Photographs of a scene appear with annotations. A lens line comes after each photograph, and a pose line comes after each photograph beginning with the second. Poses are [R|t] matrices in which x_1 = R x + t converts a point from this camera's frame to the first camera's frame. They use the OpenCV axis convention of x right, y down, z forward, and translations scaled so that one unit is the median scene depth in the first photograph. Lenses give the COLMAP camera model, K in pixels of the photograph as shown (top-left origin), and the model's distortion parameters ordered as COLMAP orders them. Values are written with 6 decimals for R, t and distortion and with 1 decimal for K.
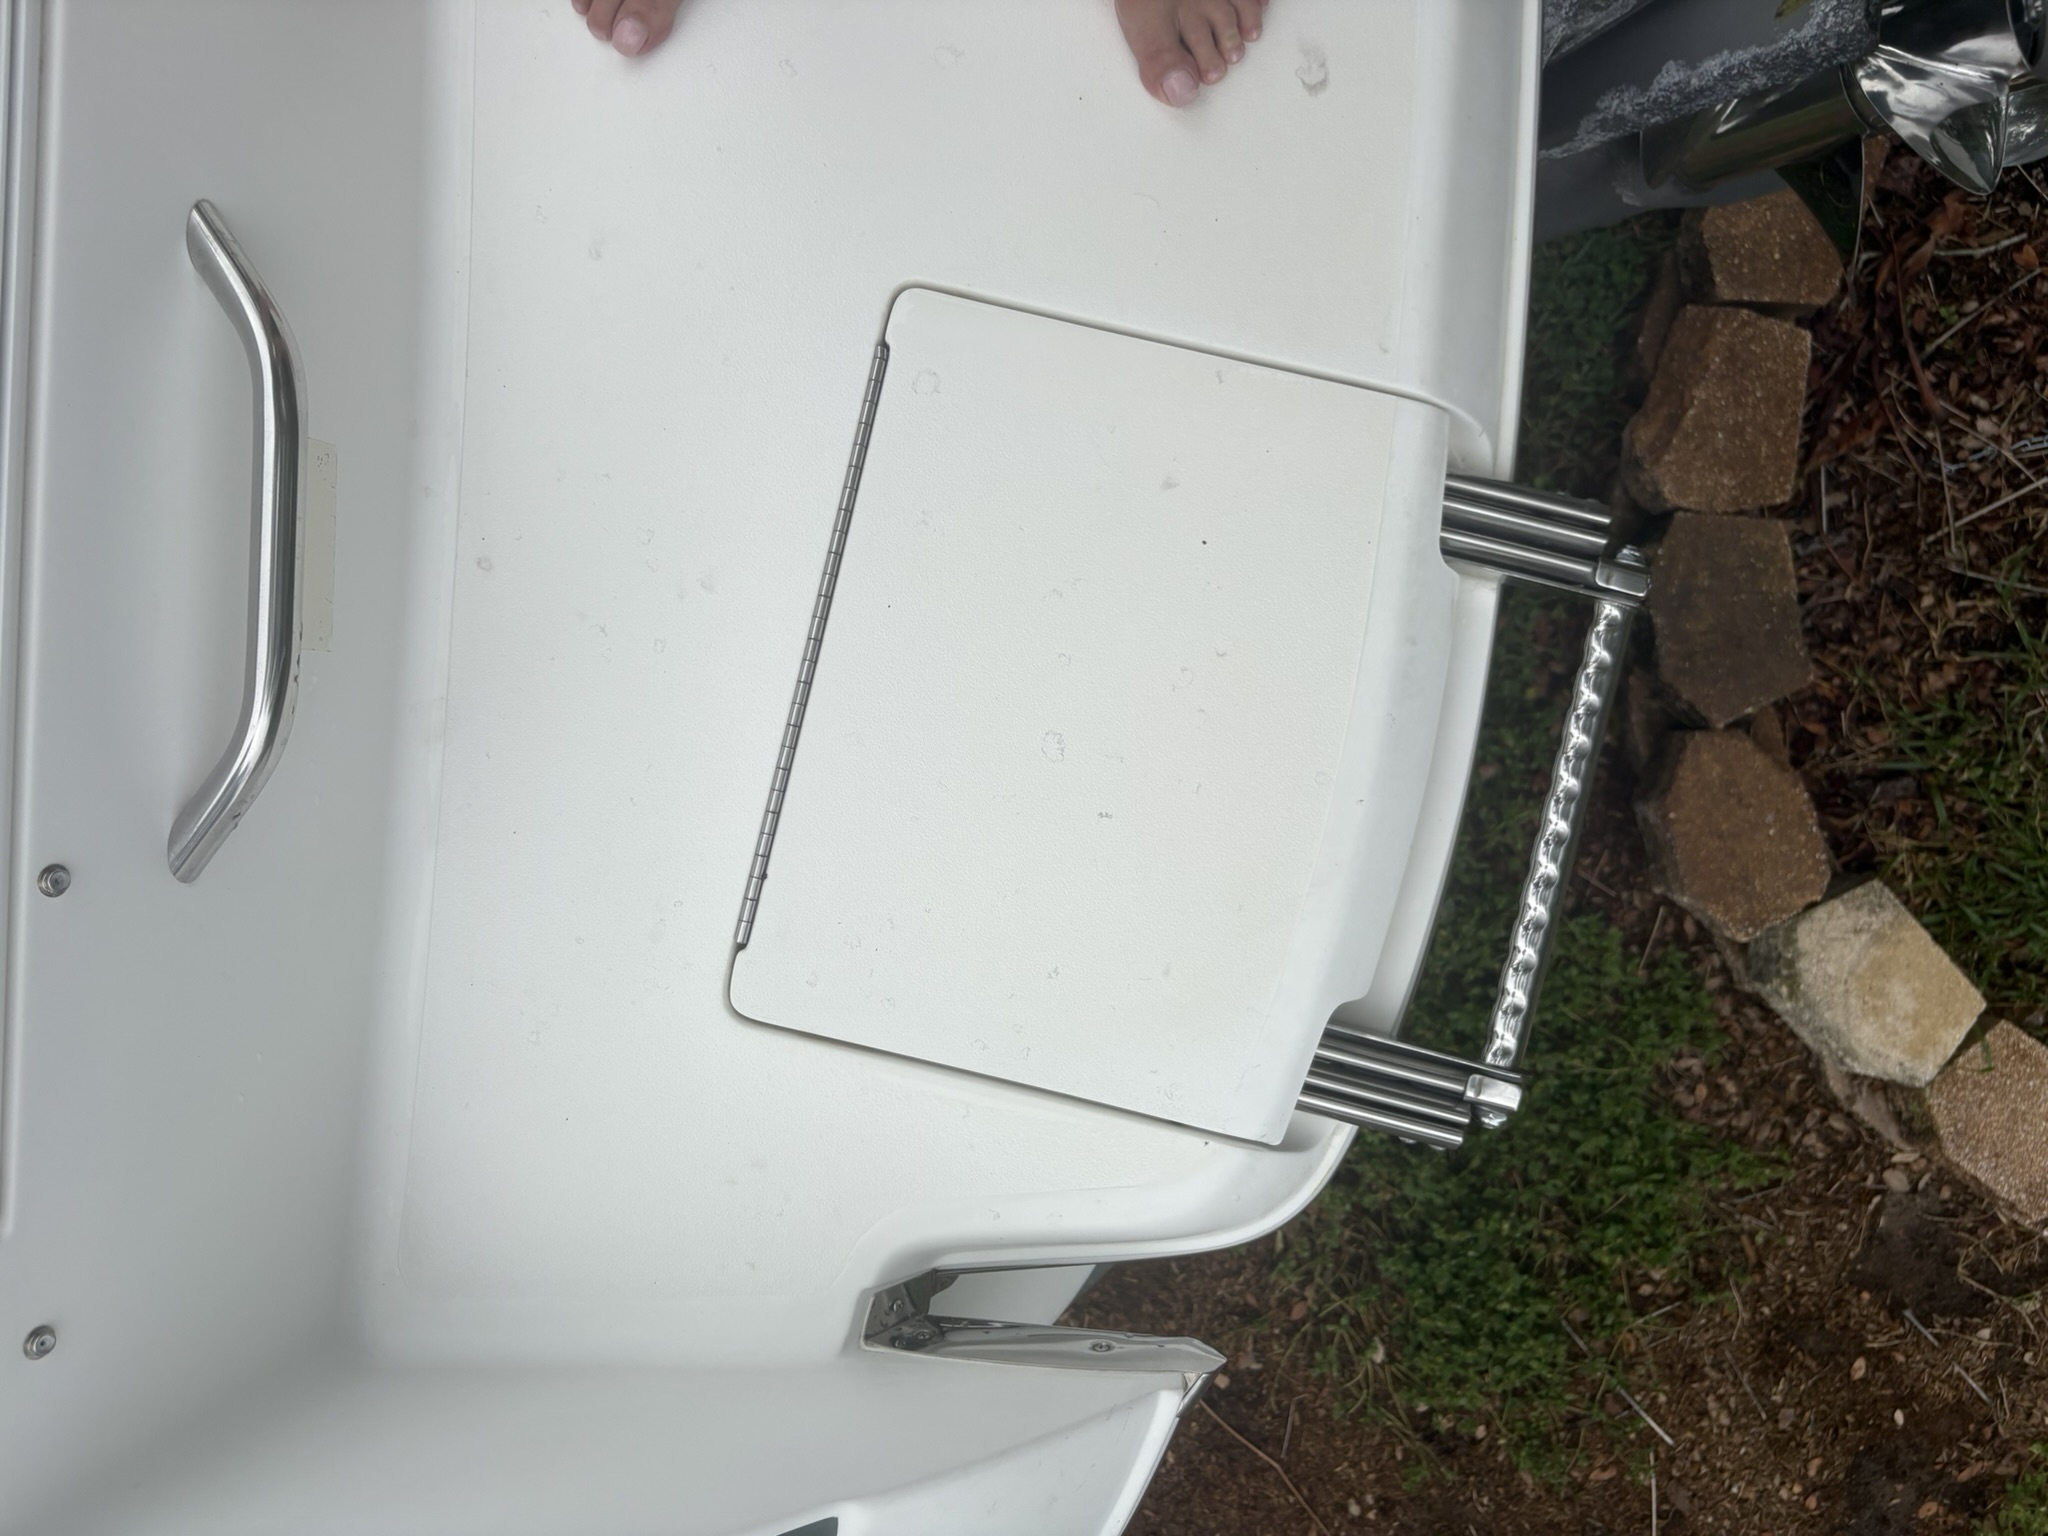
lens RADIAL K [[1566.1, 0, 1030.2], [0, 1566.1, 763.6], [0, 0, 1]] dist [0.048236, -0.055726]
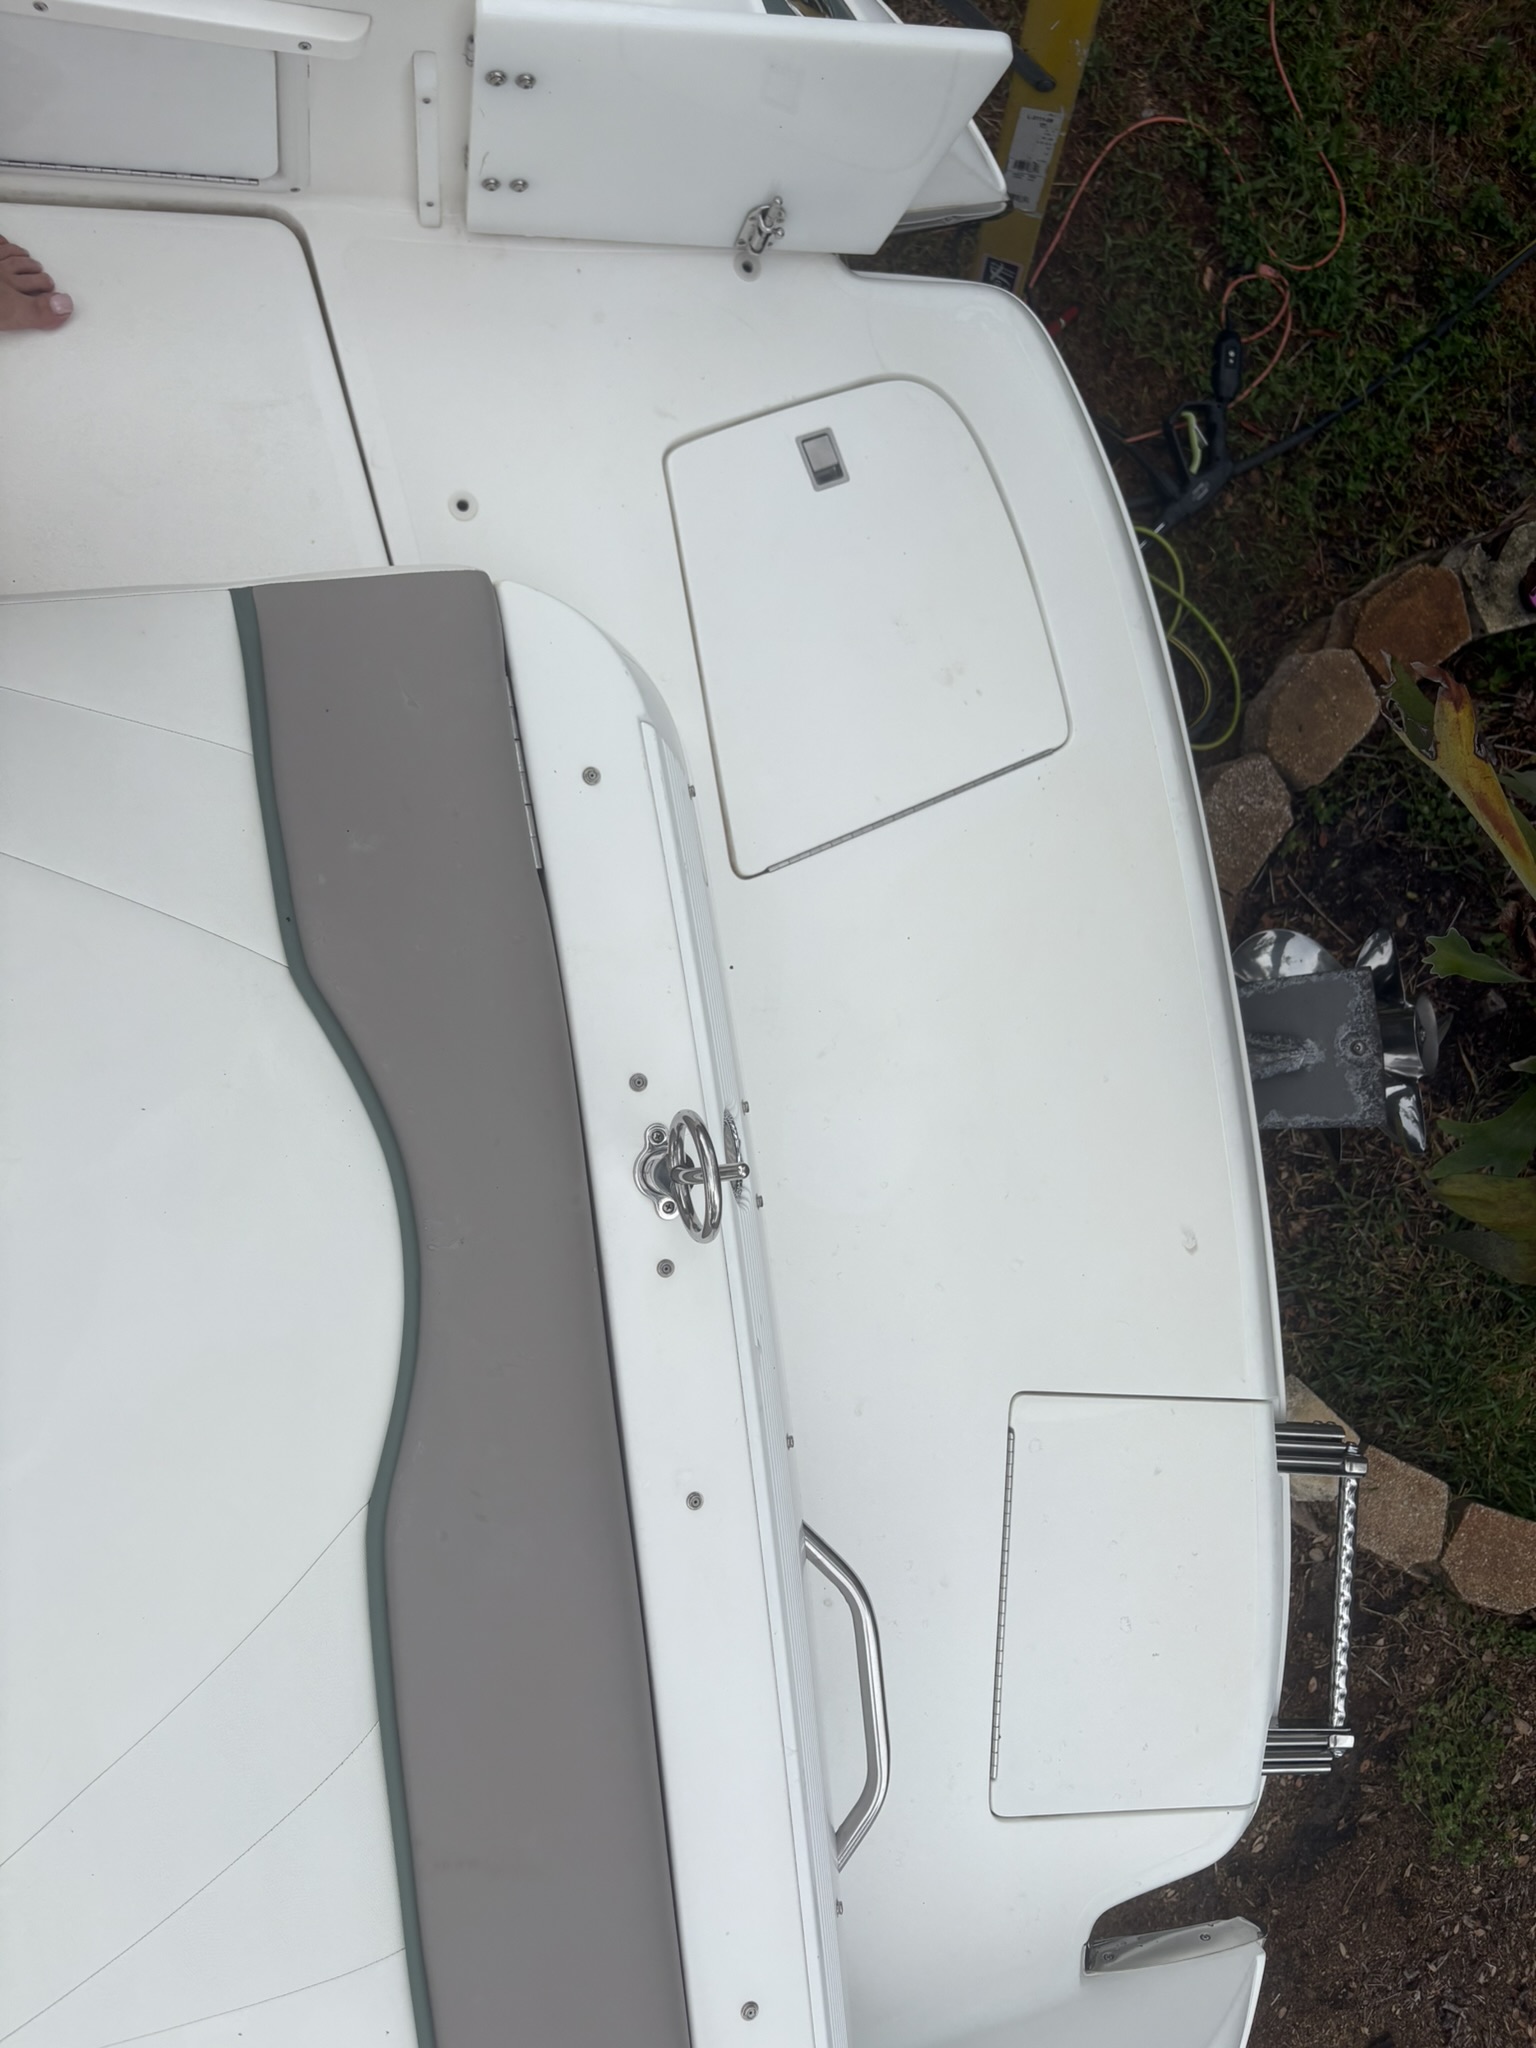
lens RADIAL K [[1566.1, 0, 754.4], [0, 1566.1, 1039.5], [0, 0, 1]] dist [0.048236, -0.055726]
pose [[0.937492, -0.137047, 0.319887, -0.382127], [0.137710, 0.990257, 0.020663, -0.338467], [-0.319602, 0.024680, 0.947230, -0.278160]]
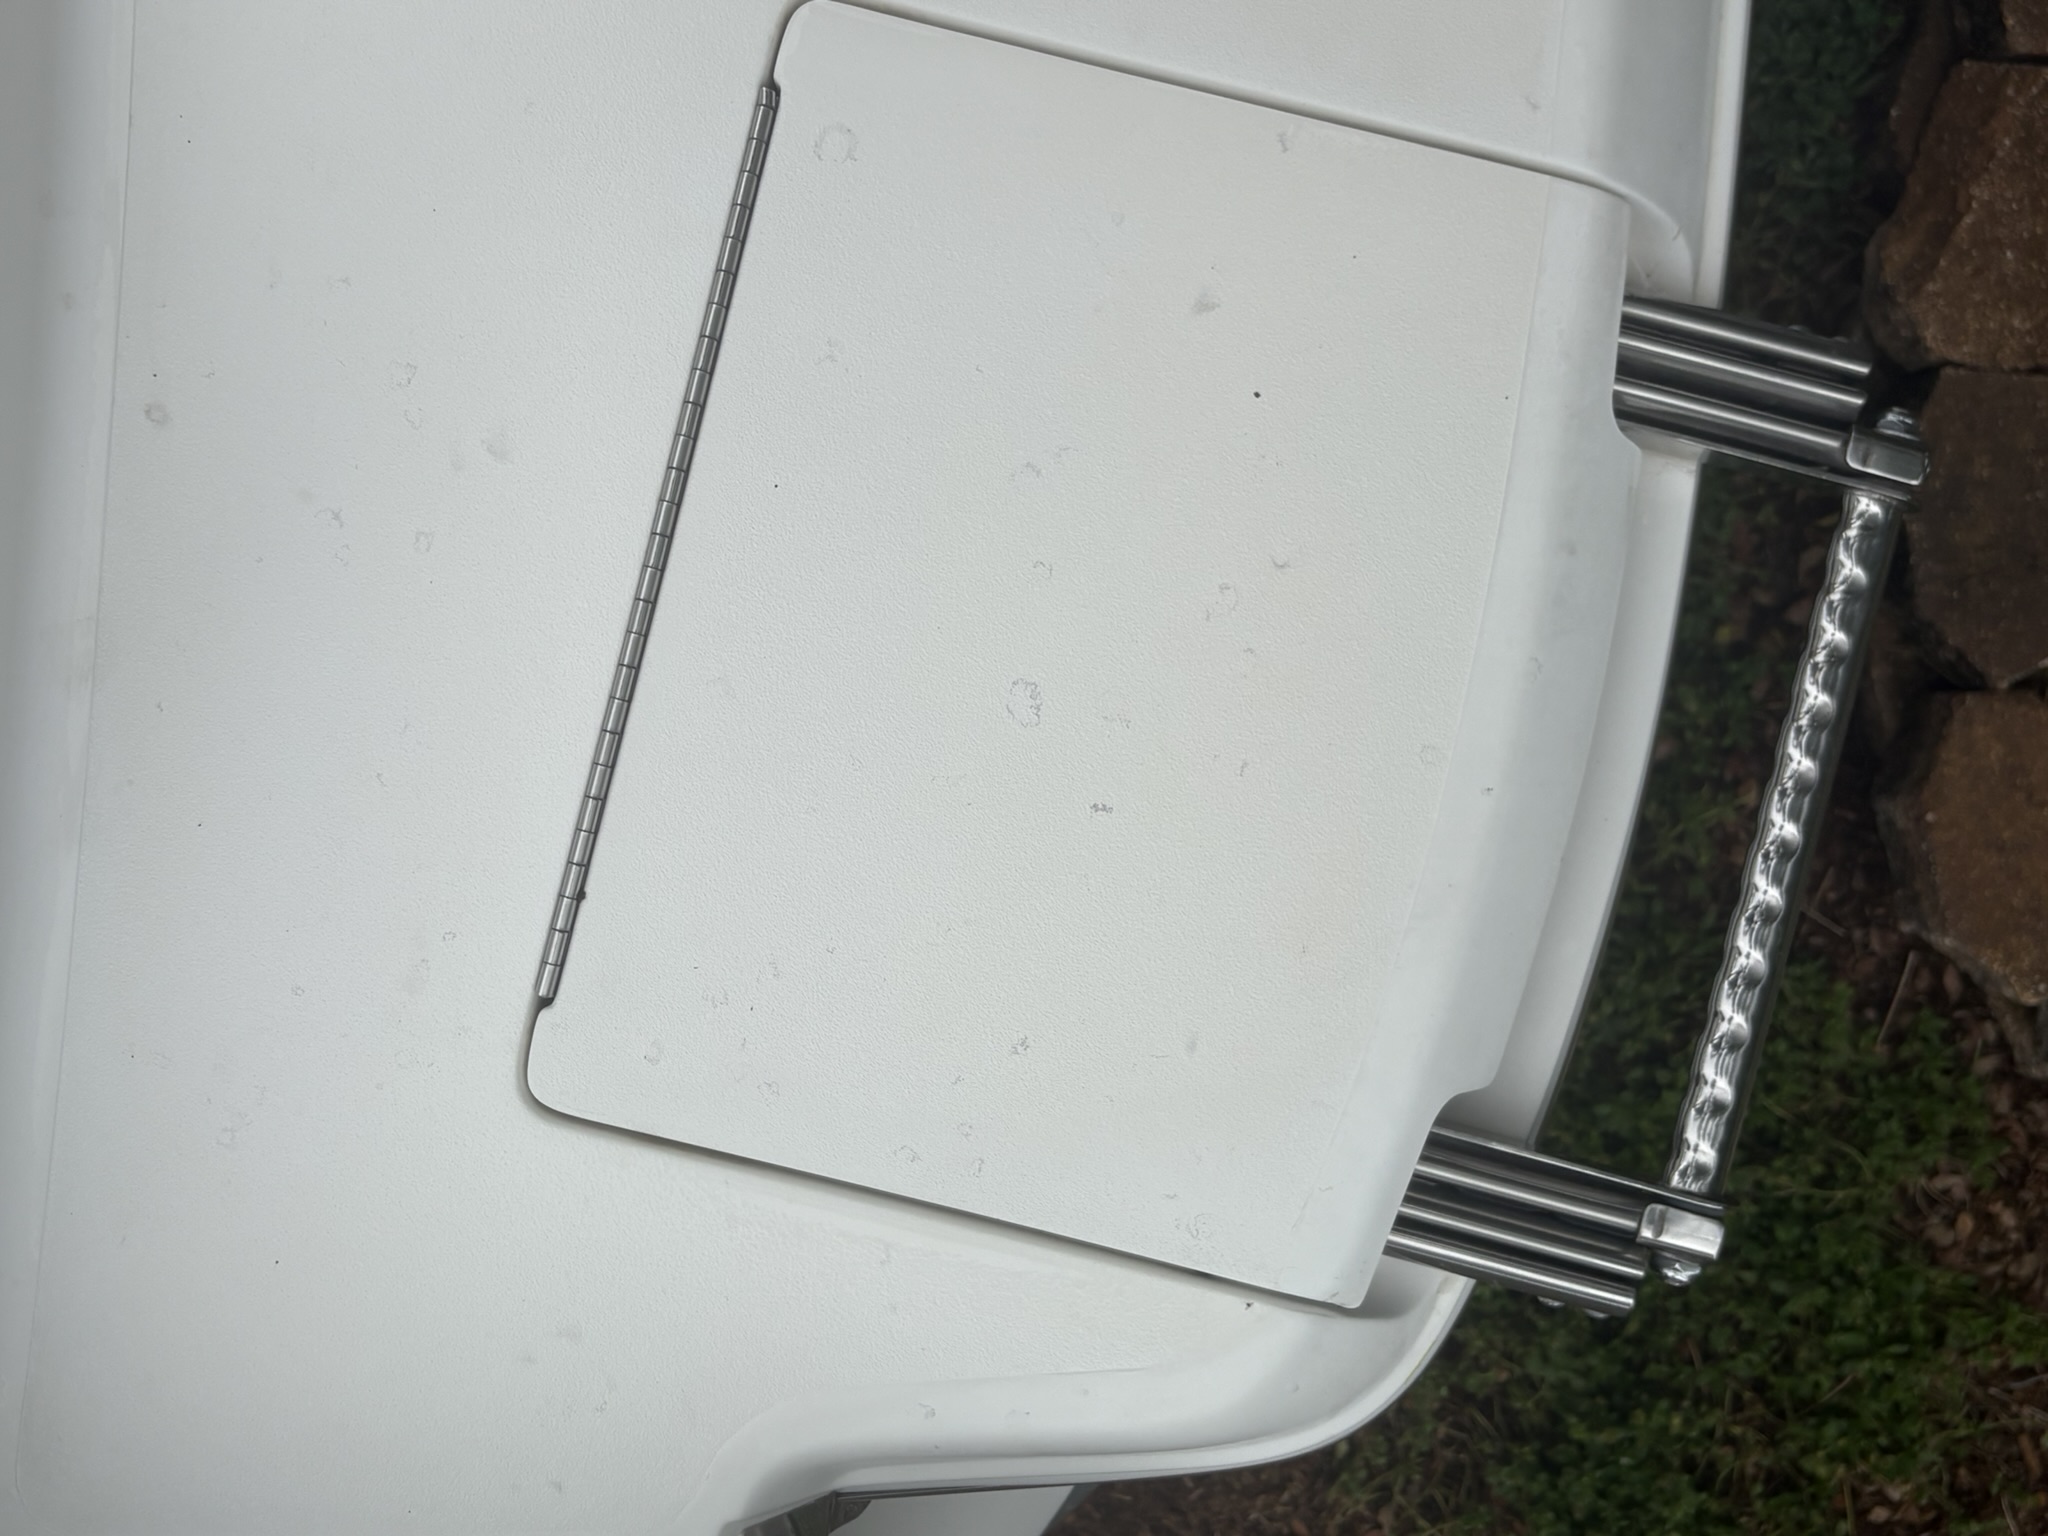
lens RADIAL K [[2302.9, 0, 1016.2], [0, 2302.9, 760.6], [0, 0, 1]] dist [0.026950, 0.000000]
pose [[0.999791, 0.010748, 0.017376, -0.002129], [-0.010960, 0.999866, 0.012171, 0.000758], [-0.017243, -0.012359, 0.999775, 0.014488]]
